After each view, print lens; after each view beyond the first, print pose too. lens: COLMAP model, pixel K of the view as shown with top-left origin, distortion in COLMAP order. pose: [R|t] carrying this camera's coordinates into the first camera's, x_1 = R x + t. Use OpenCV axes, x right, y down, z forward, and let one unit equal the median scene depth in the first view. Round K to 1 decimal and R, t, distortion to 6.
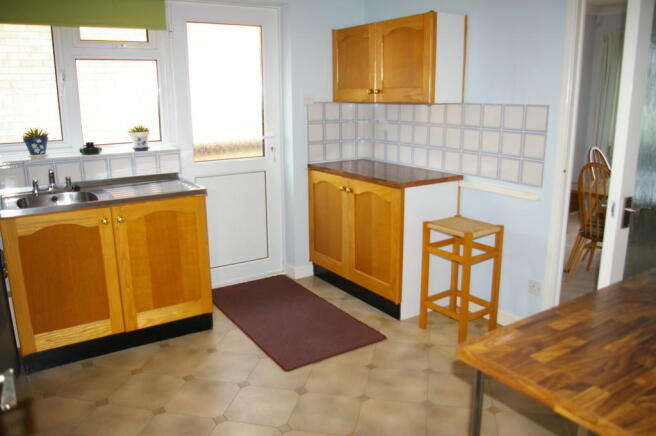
lens RADIAL K [[514.9, 0, 328.0], [0, 514.9, 218.0], [0, 0, 1]] dist [-0.092771, -0.002014]
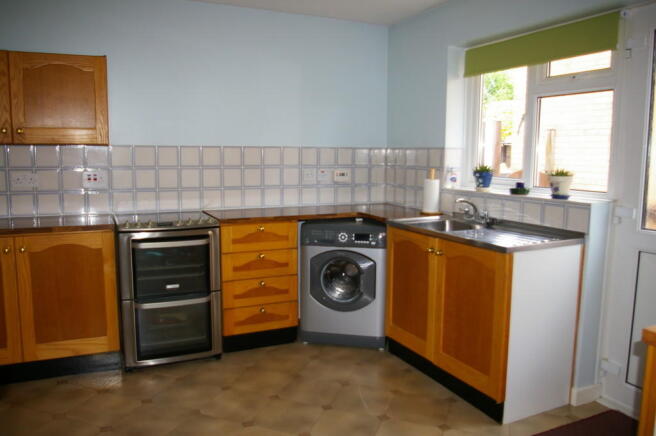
lens RADIAL K [[508.8, 0, 328.0], [0, 508.8, 218.0], [0, 0, 1]] dist [-0.006825, -0.003155]
pose [[-0.126674, 0.128664, -0.983565, 0.550986], [-0.238521, 0.958509, 0.156106, -0.150839], [0.962840, 0.254375, -0.090729, 0.758893]]
